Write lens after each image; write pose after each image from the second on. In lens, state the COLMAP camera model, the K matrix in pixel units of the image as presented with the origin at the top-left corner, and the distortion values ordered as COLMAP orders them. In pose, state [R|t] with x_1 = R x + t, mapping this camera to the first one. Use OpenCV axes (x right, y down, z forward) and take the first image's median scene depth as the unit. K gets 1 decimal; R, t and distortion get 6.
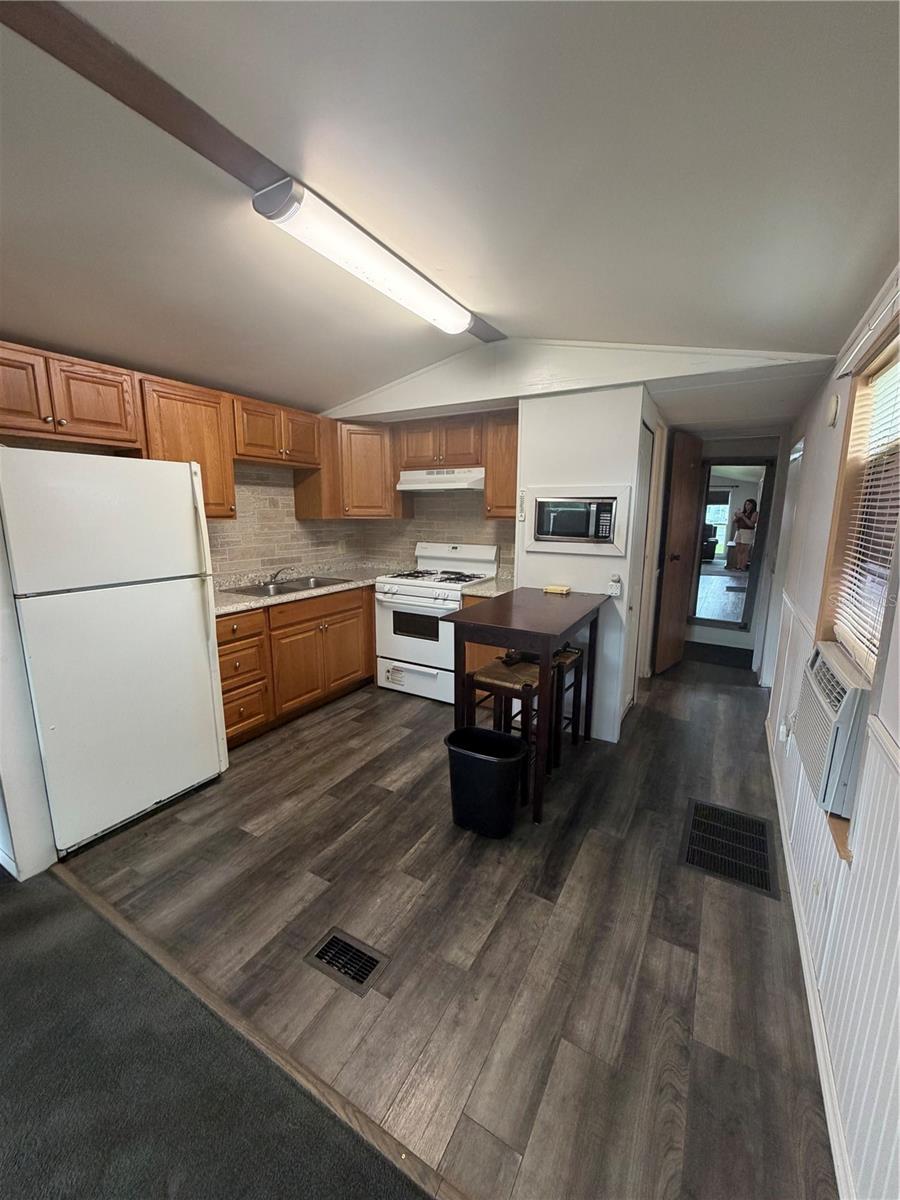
lens RADIAL K [[479.0, 0, 446.4], [0, 479.0, 595.9], [0, 0, 1]] dist [0.001368, -0.000537]
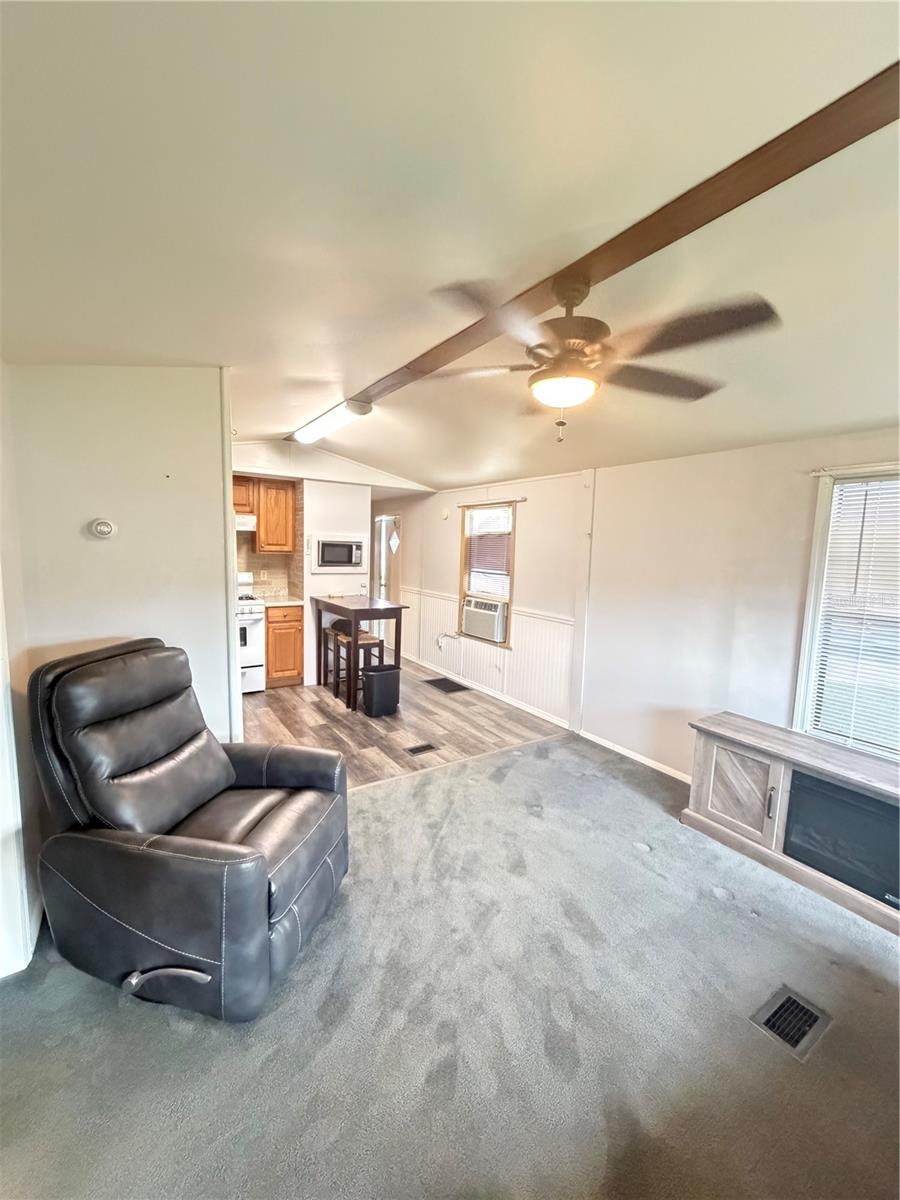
lens RADIAL K [[479.0, 0, 450.9], [0, 479.0, 597.0], [0, 0, 1]] dist [0.001368, -0.000537]
pose [[0.436909, -0.086687, 0.895319, -1.158452], [0.131489, 0.990808, 0.031767, -0.006504], [-0.889843, 0.103846, 0.444291, -0.114342]]
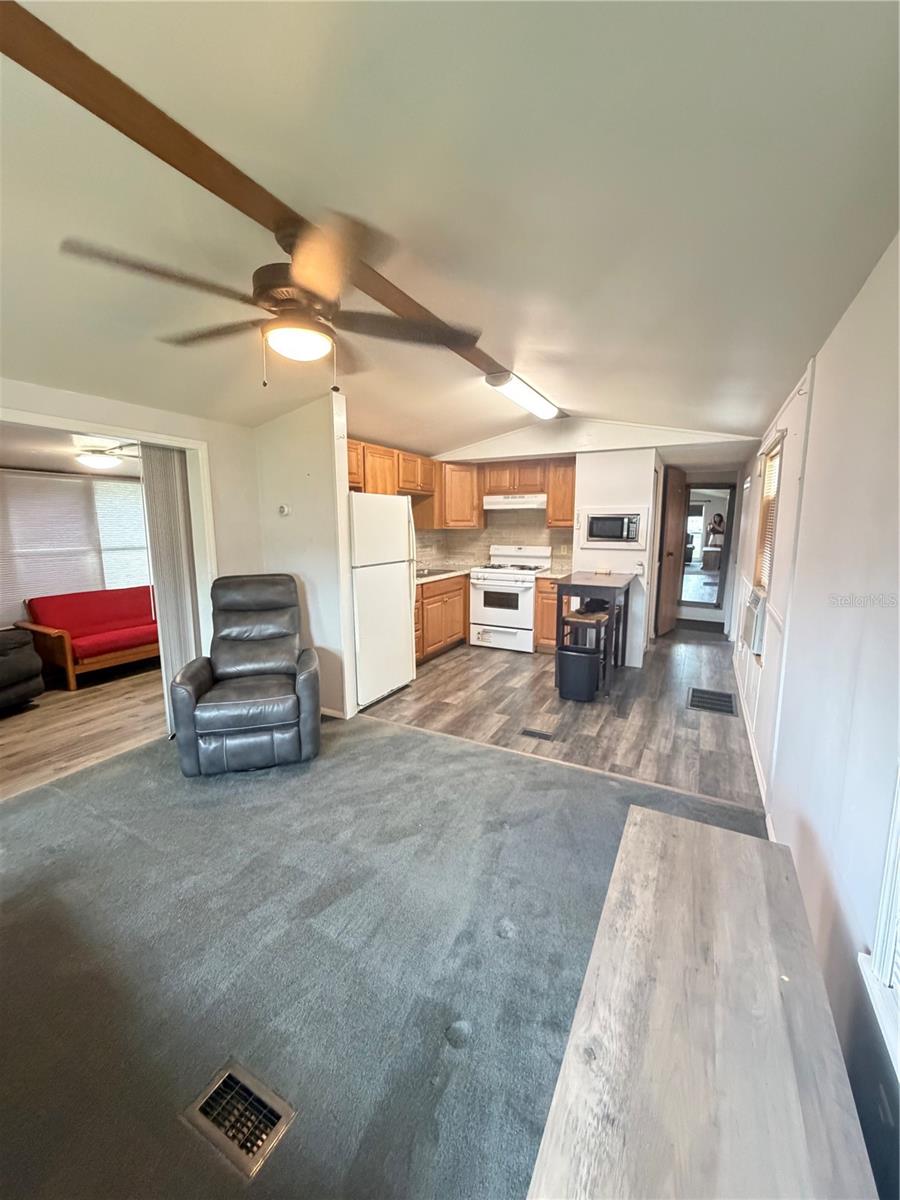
lens RADIAL K [[479.0, 0, 447.7], [0, 479.0, 595.9], [0, 0, 1]] dist [0.001368, -0.000537]
pose [[0.999049, -0.012546, 0.041755, -0.370725], [0.013592, 0.999599, -0.024861, 0.106517], [-0.041426, 0.025405, 0.998819, -0.601770]]
